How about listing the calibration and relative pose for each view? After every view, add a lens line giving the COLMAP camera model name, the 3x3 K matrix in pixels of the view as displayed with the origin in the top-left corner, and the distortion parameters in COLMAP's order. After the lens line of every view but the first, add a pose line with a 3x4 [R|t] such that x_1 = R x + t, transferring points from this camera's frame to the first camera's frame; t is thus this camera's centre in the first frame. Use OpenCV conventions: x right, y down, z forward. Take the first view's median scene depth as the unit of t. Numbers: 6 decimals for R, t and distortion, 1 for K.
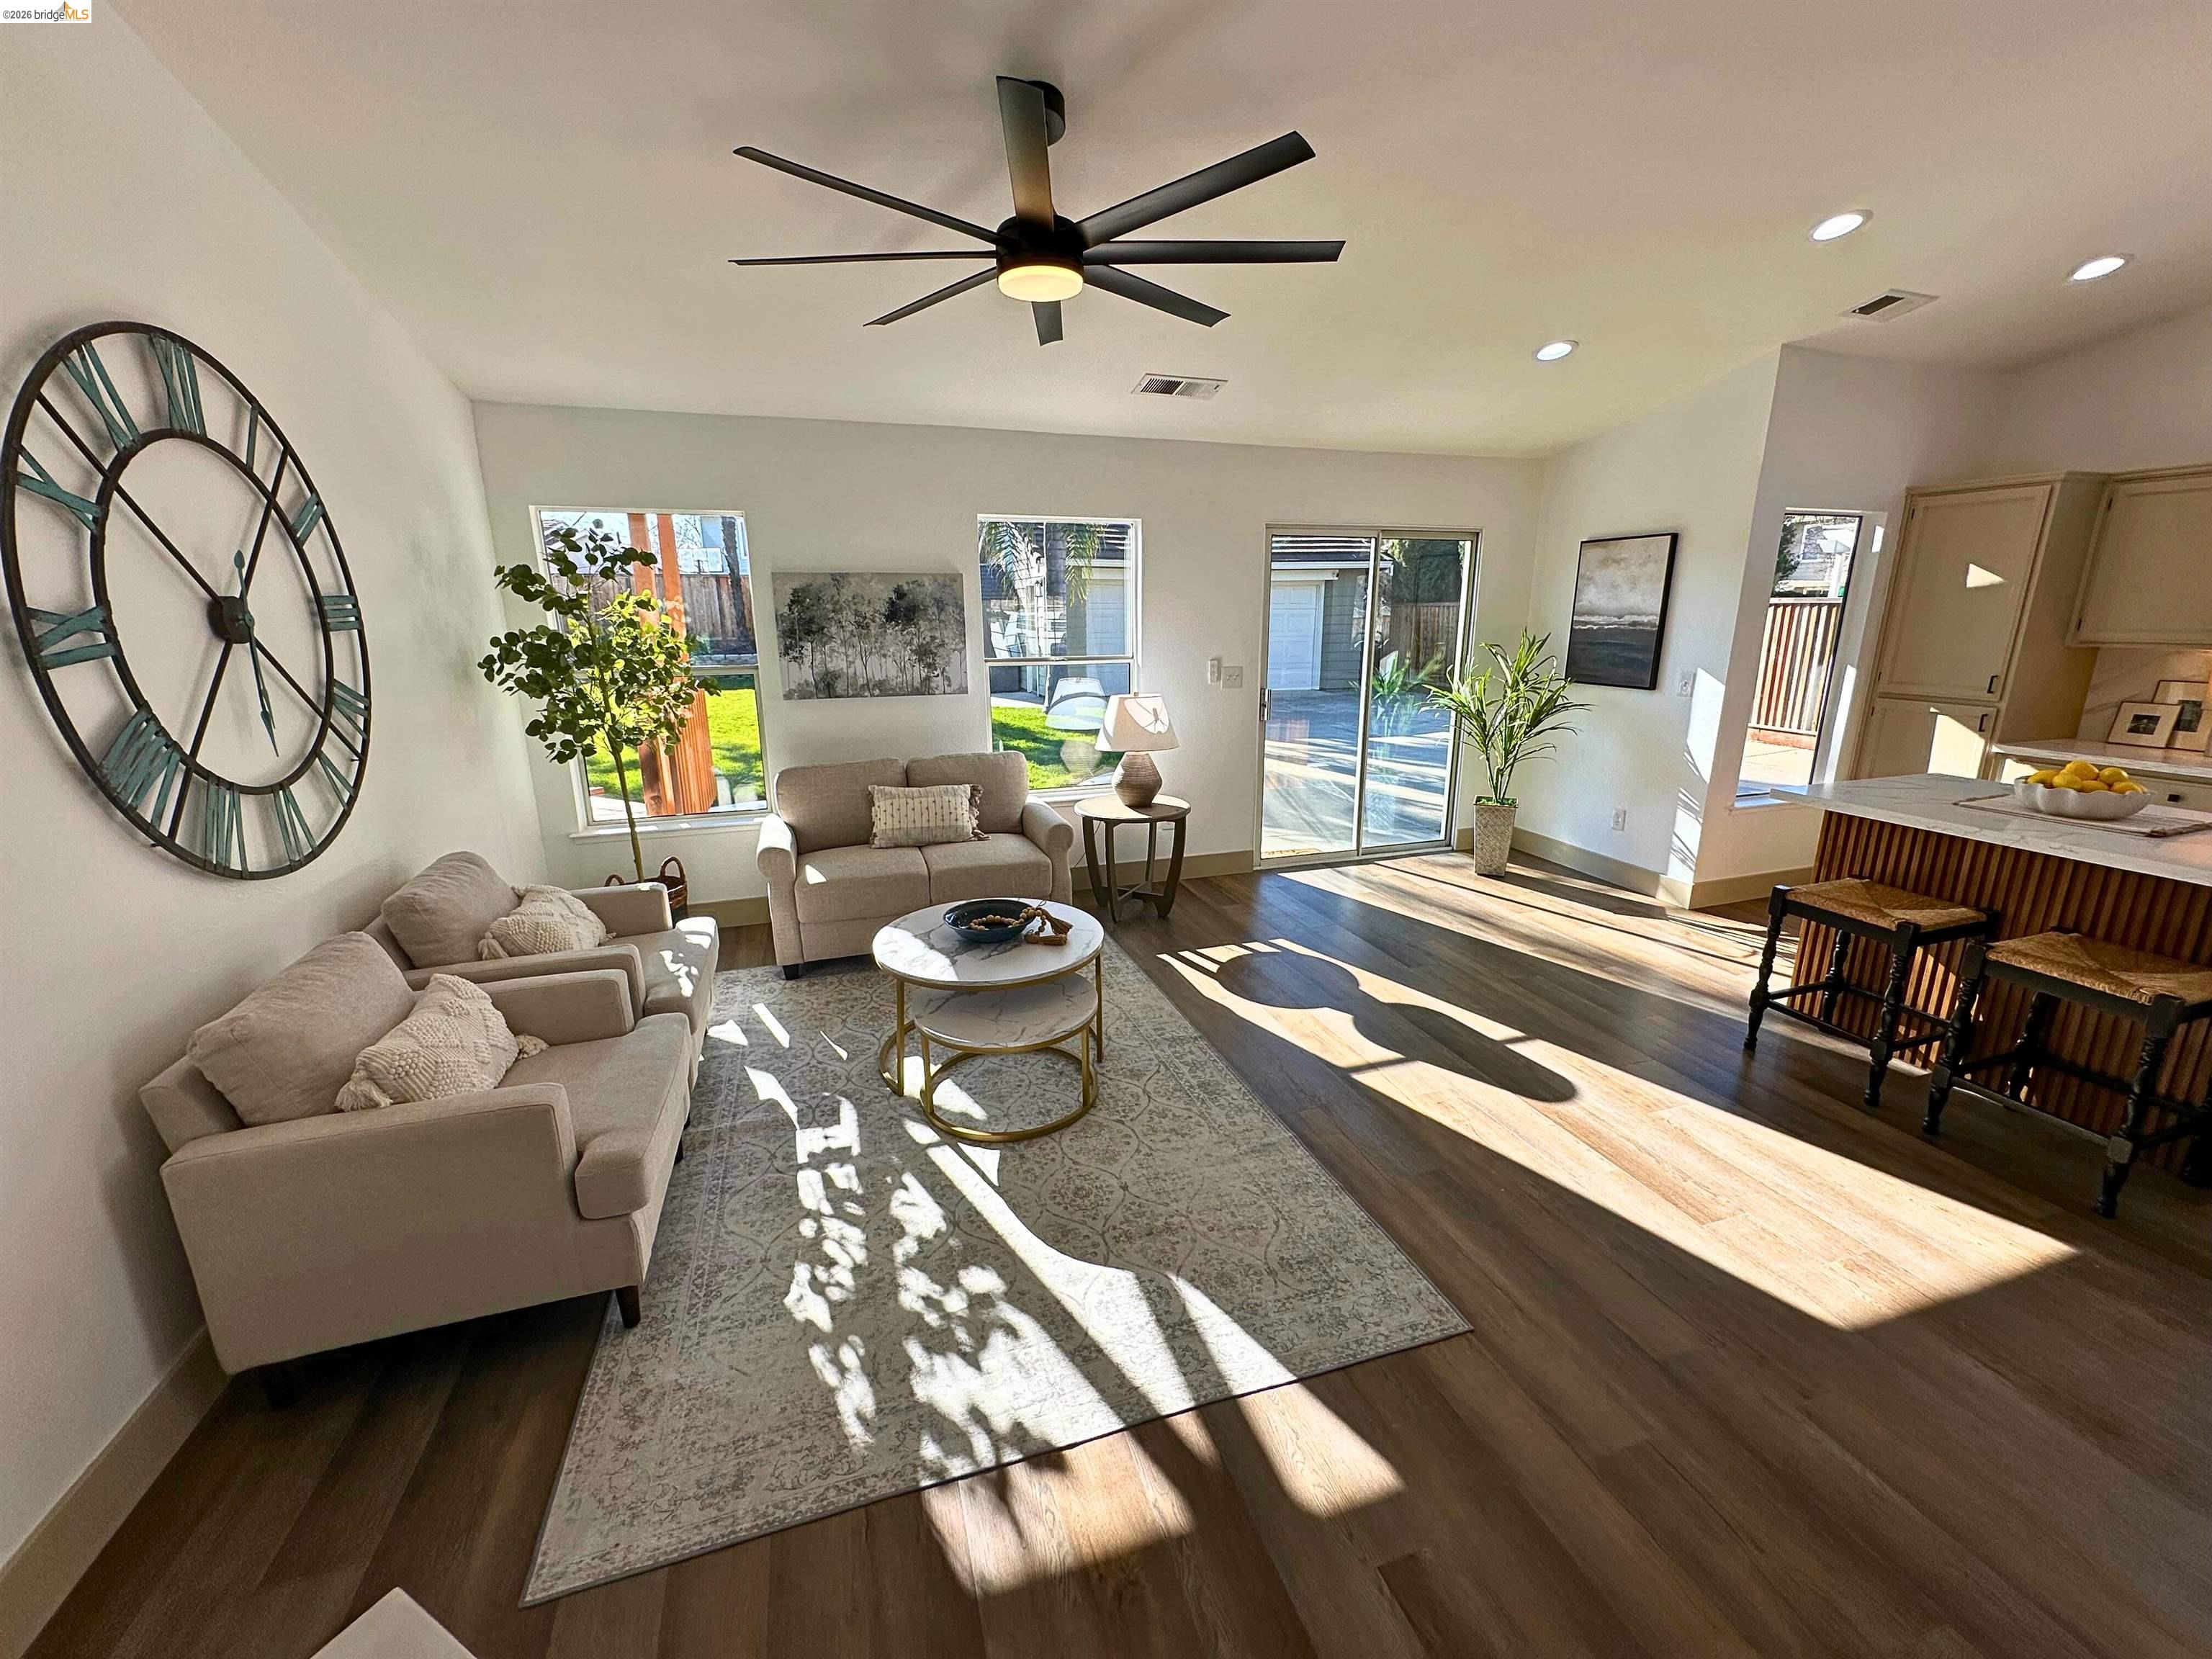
lens RADIAL K [[880.7, 0, 1109.7], [0, 880.7, 824.5], [0, 0, 1]] dist [-0.004474, 0.000887]
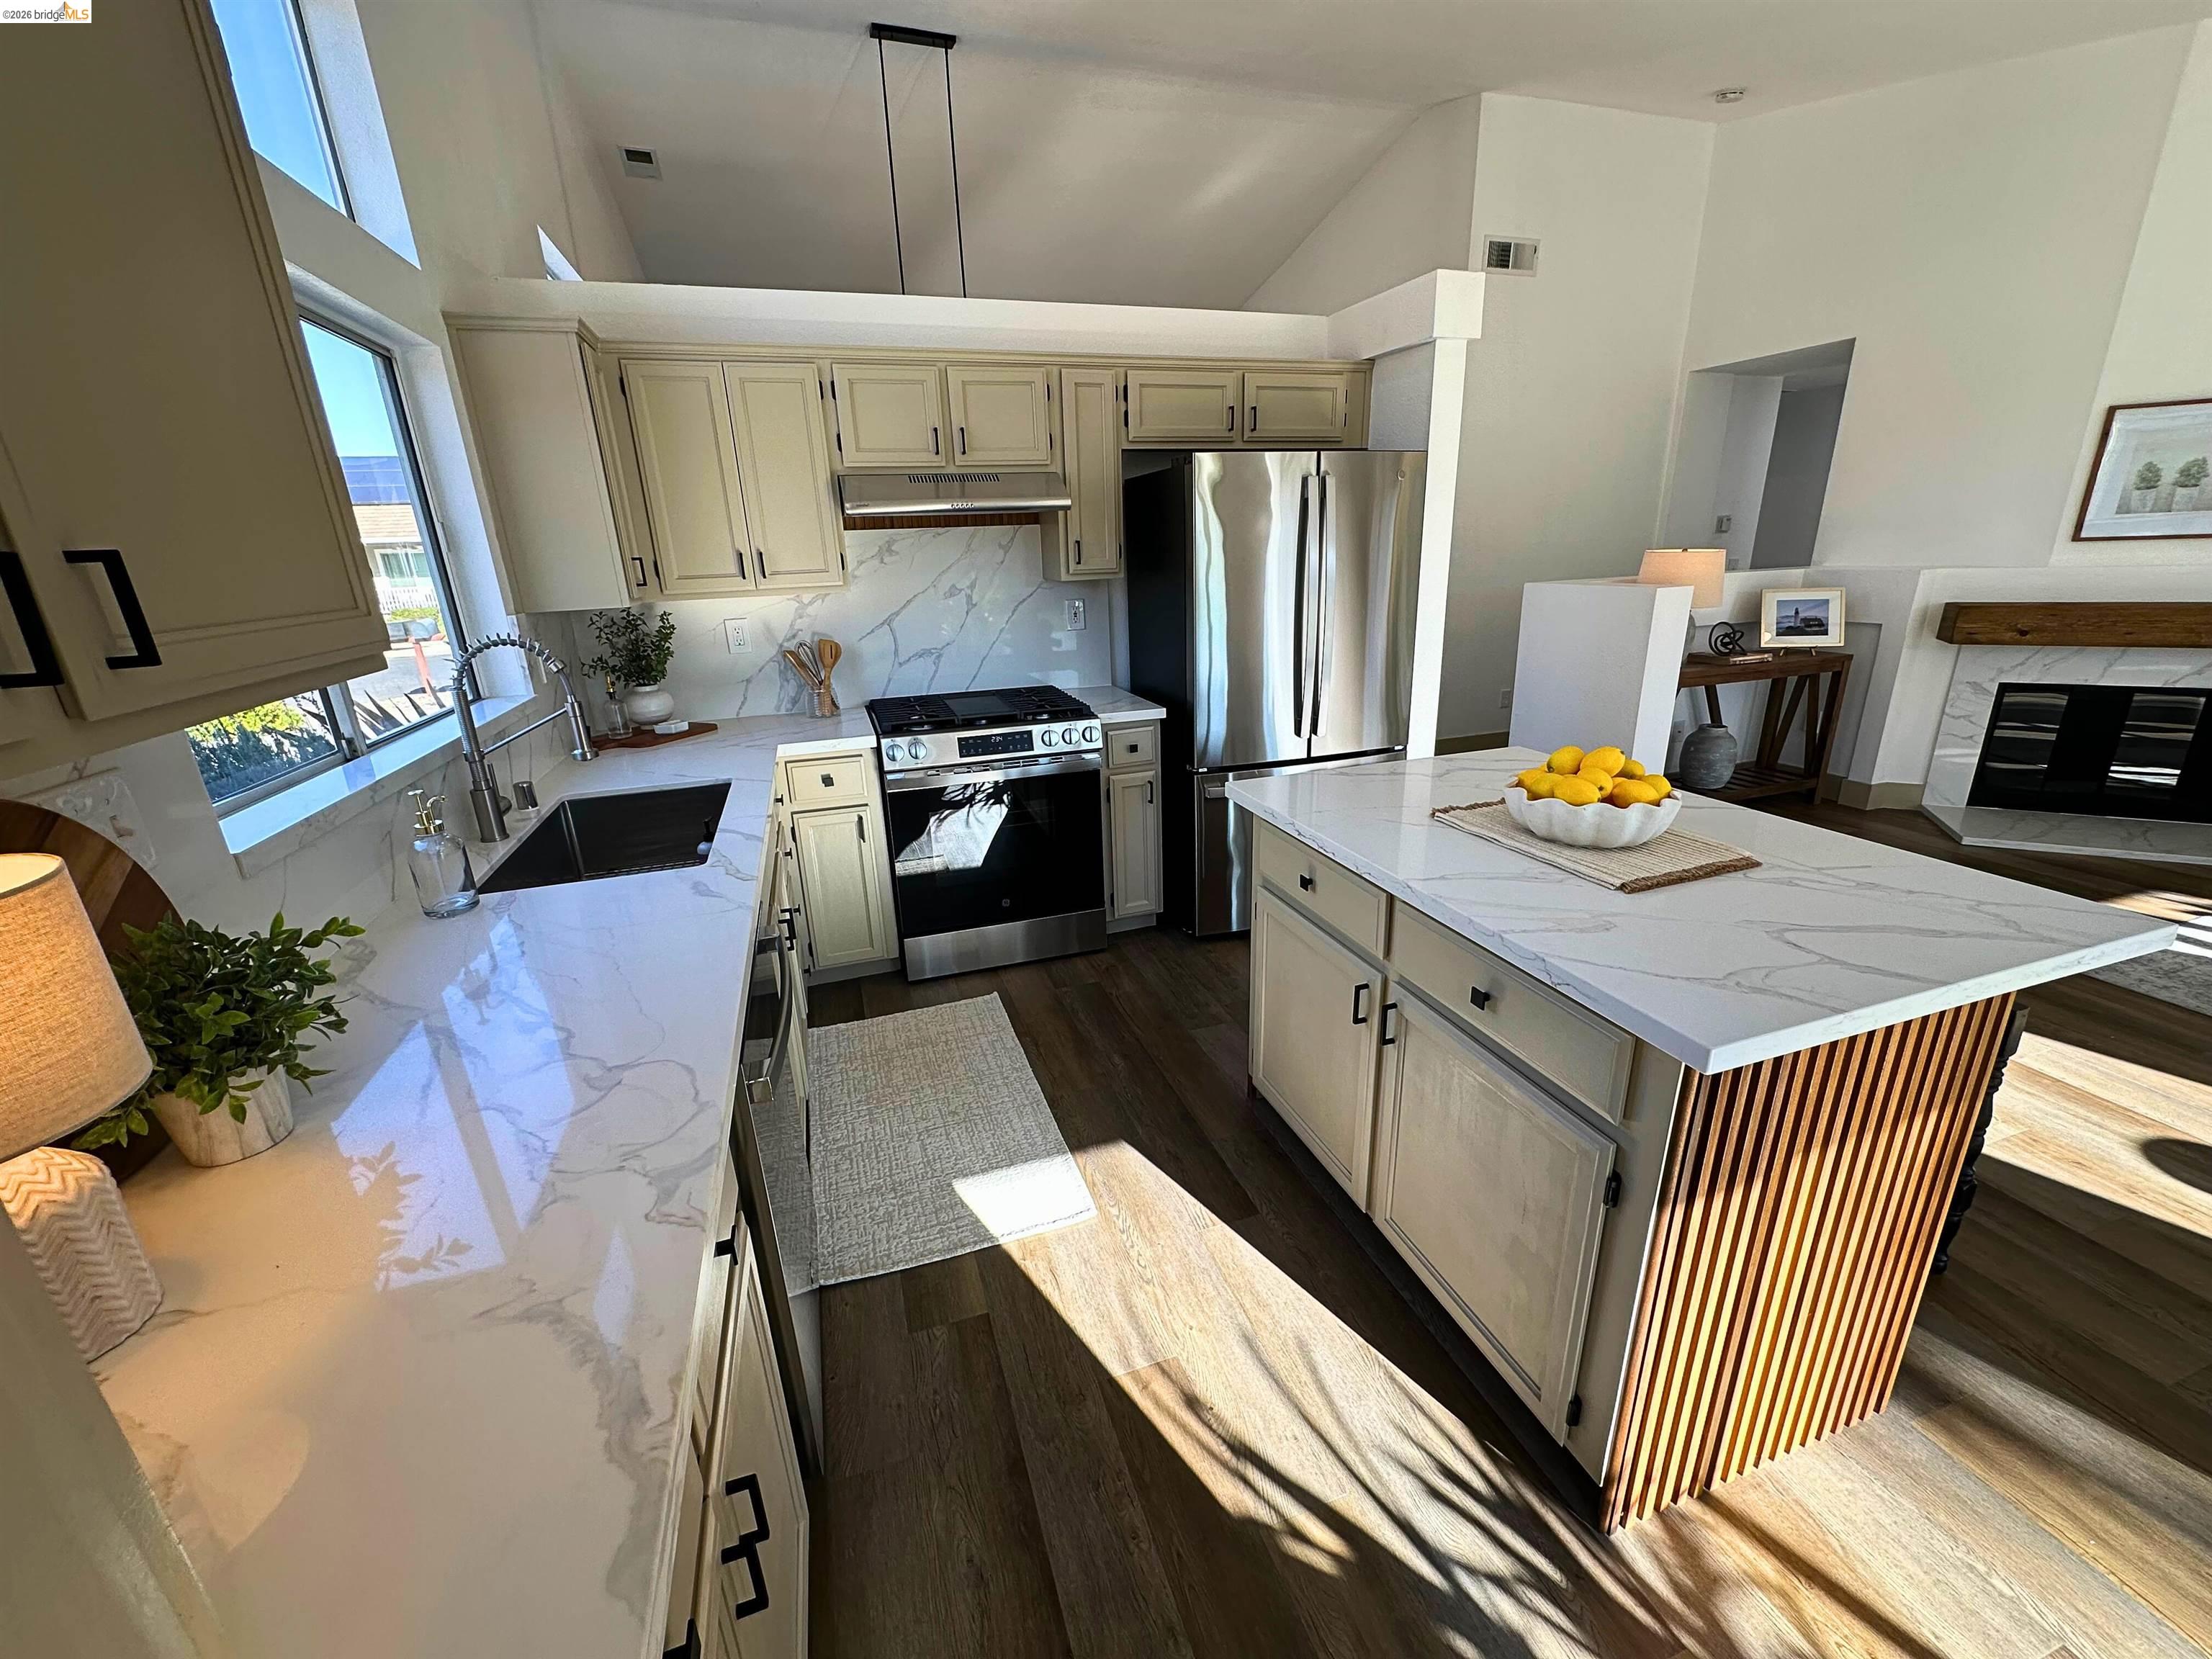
lens RADIAL K [[880.7, 0, 1110.0], [0, 880.7, 827.0], [0, 0, 1]] dist [-0.004474, 0.000887]
pose [[-0.999085, 0.042327, 0.006088, 1.146298], [0.039187, 0.849224, 0.526576, -0.284275], [0.017118, 0.526333, -0.850106, 1.219715]]
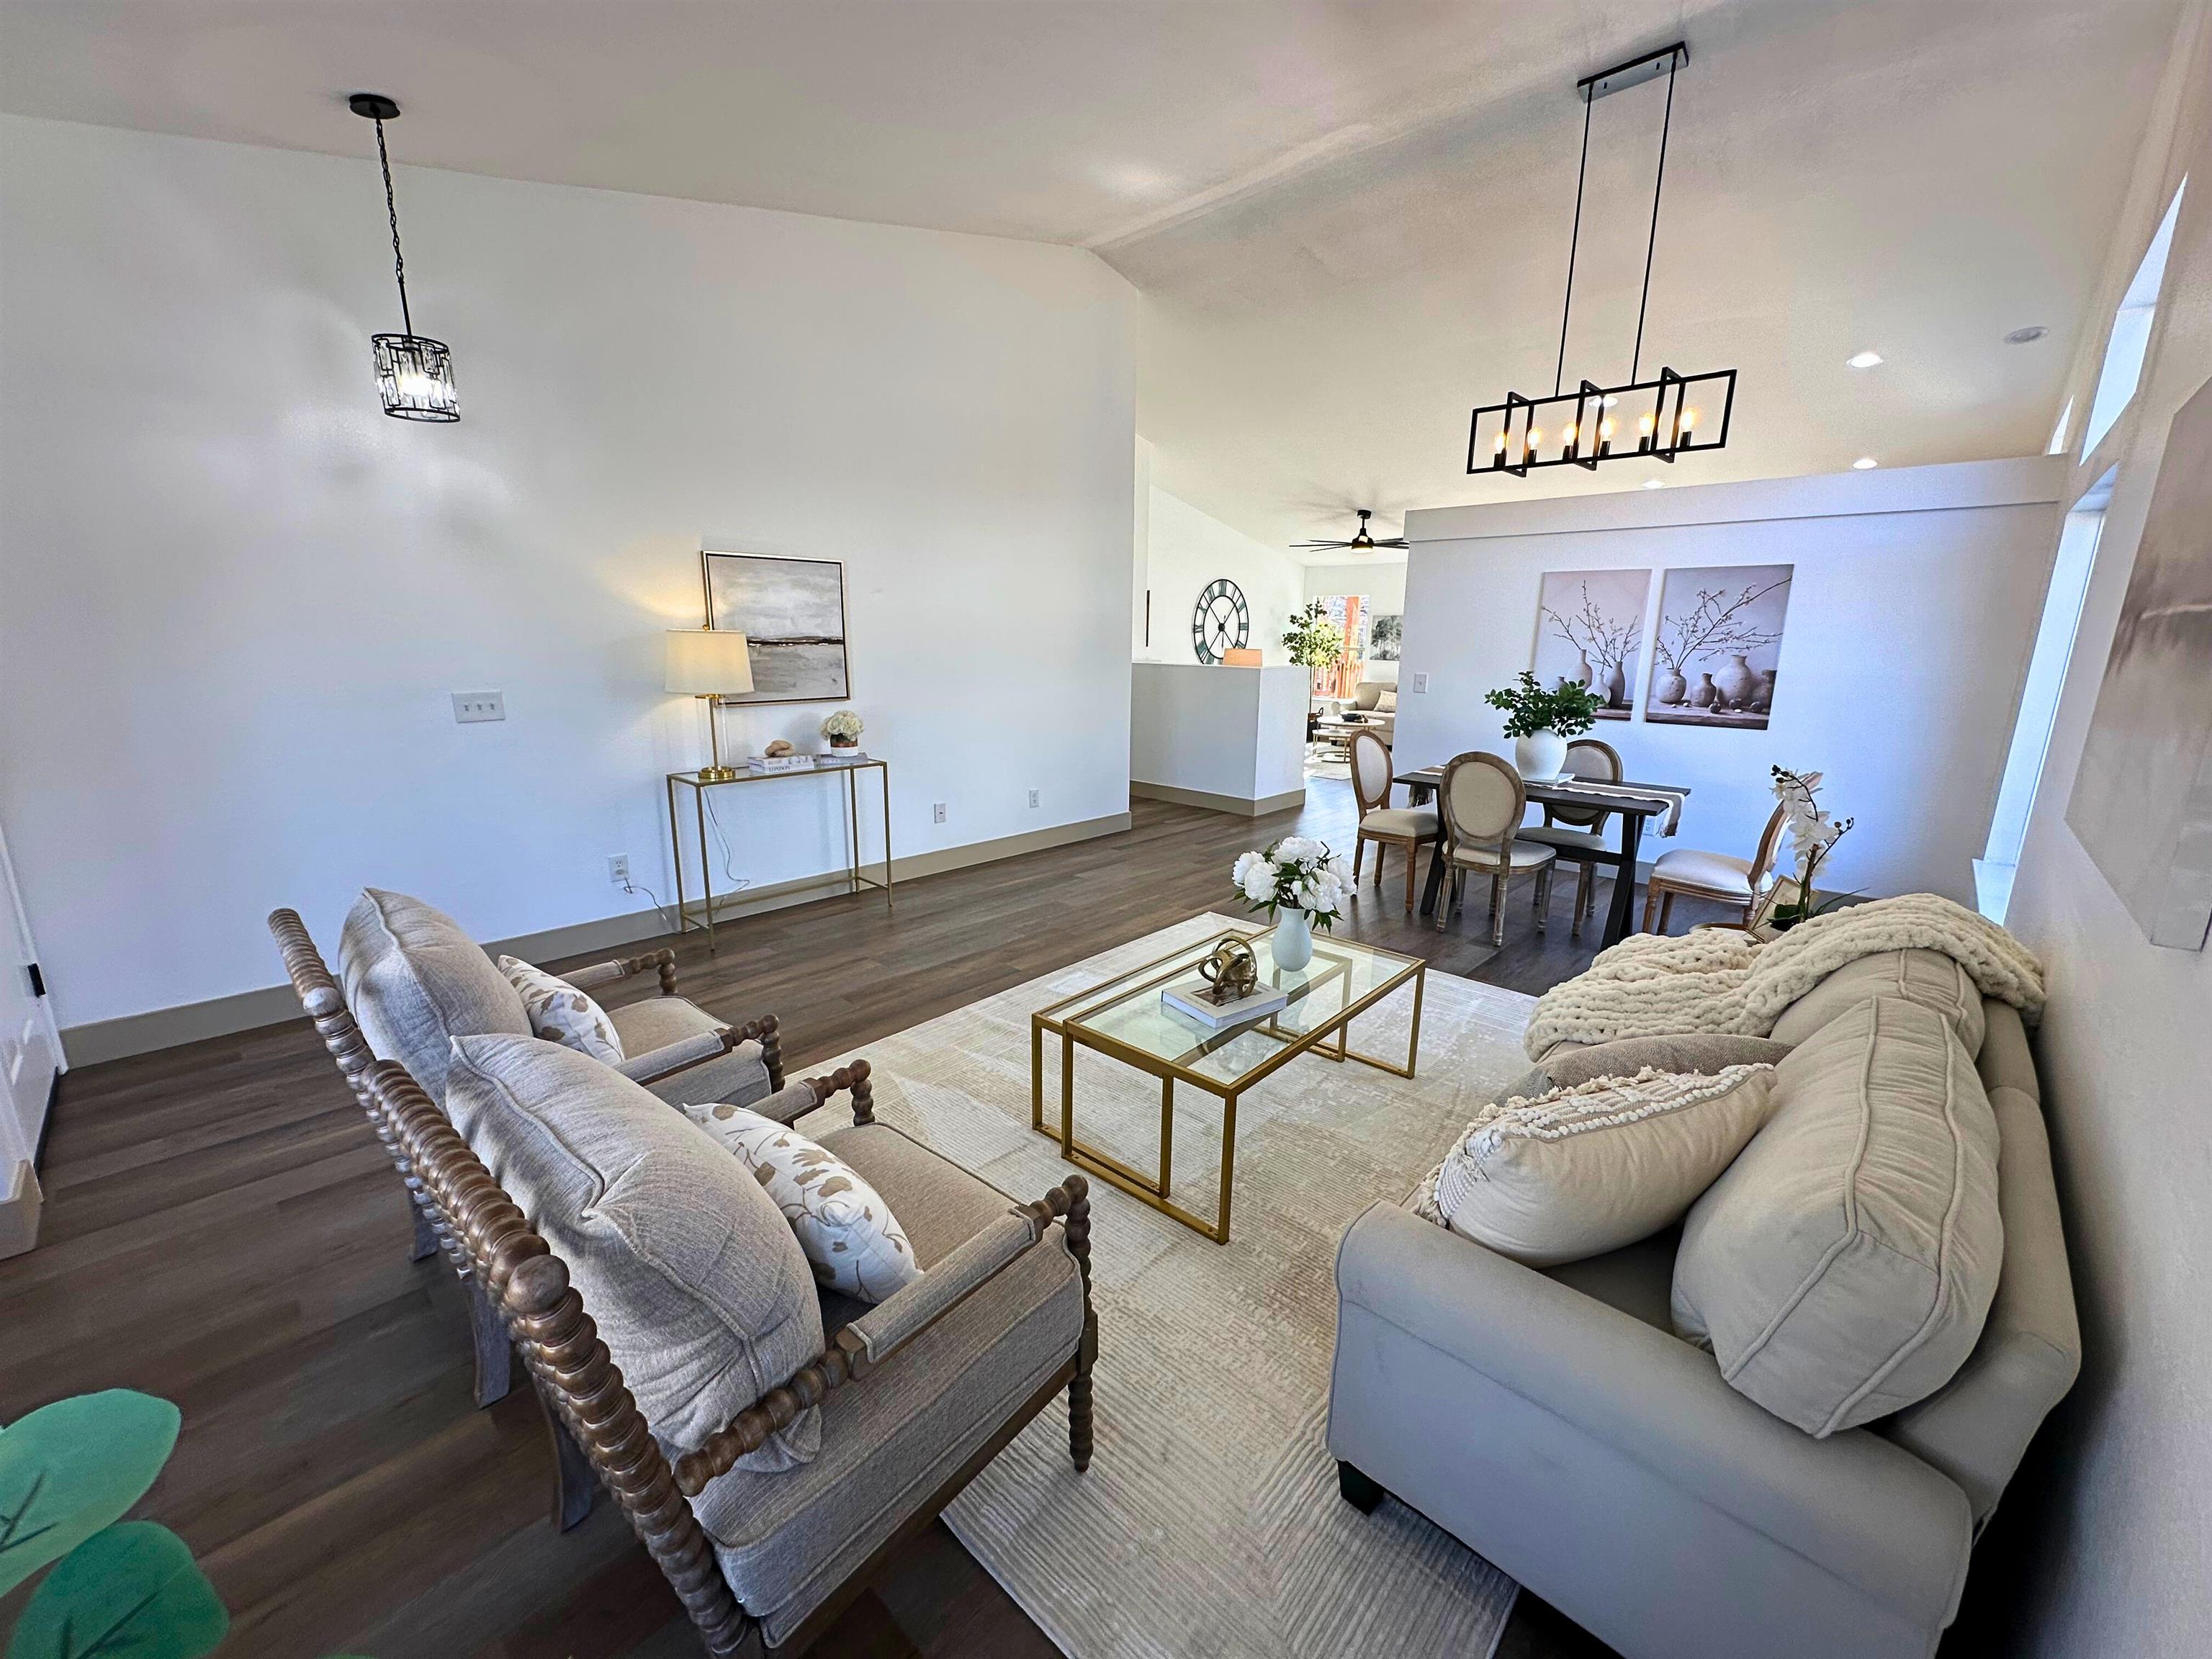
lens RADIAL K [[880.7, 0, 1108.0], [0, 880.7, 830.3], [0, 0, 1]] dist [-0.004474, 0.000887]
pose [[0.484789, 0.205605, -0.850121, 2.178469], [-0.223755, 0.968787, 0.106706, 0.346132], [0.845526, 0.138489, 0.515662, -1.378224]]
